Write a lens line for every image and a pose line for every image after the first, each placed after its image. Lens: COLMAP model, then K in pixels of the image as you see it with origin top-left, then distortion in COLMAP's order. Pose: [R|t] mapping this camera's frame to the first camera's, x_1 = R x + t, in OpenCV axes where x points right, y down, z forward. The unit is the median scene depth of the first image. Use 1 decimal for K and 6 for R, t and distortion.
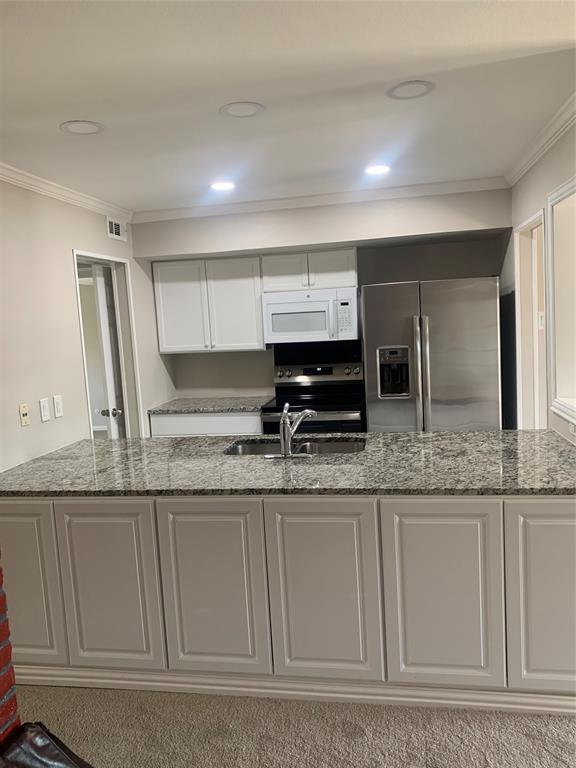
lens RADIAL K [[598.2, 0, 280.8], [0, 598.2, 382.5], [0, 0, 1]] dist [0.013047, -0.029591]
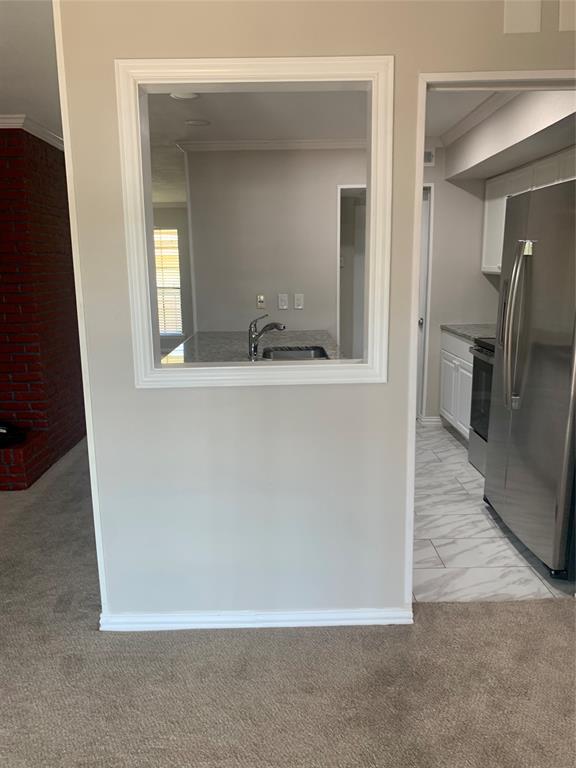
lens RADIAL K [[600.6, 0, 284.0], [0, 600.6, 376.1], [0, 0, 1]] dist [0.012358, -0.000899]
pose [[0.189205, 0.232940, -0.953908, 0.980994], [-0.100038, 0.970973, 0.217265, -0.090546], [0.976829, 0.054319, 0.207016, 0.633294]]
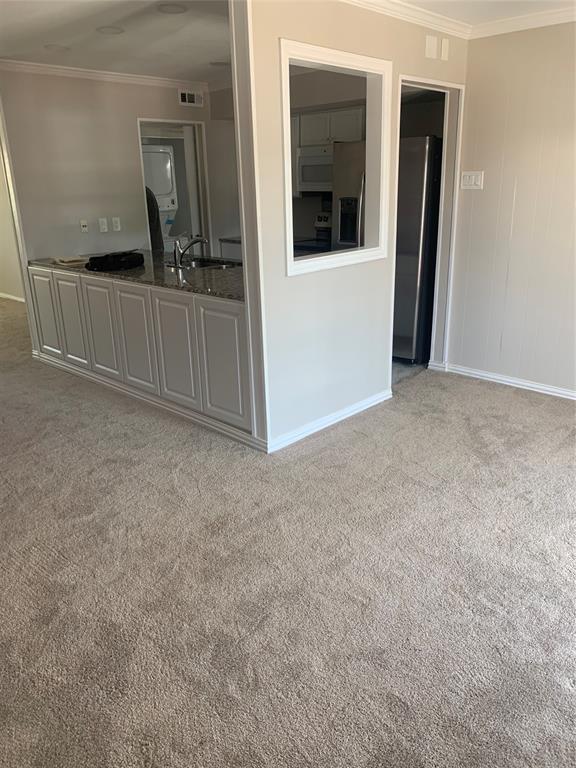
lens RADIAL K [[589.7, 0, 288.0], [0, 589.7, 384.0], [0, 0, 1]] dist [0.007564, -0.002745]
pose [[0.834659, 0.216312, -0.506511, 0.850124], [-0.085579, 0.959412, 0.268708, -0.013737], [0.544077, -0.180933, 0.819294, -0.117685]]
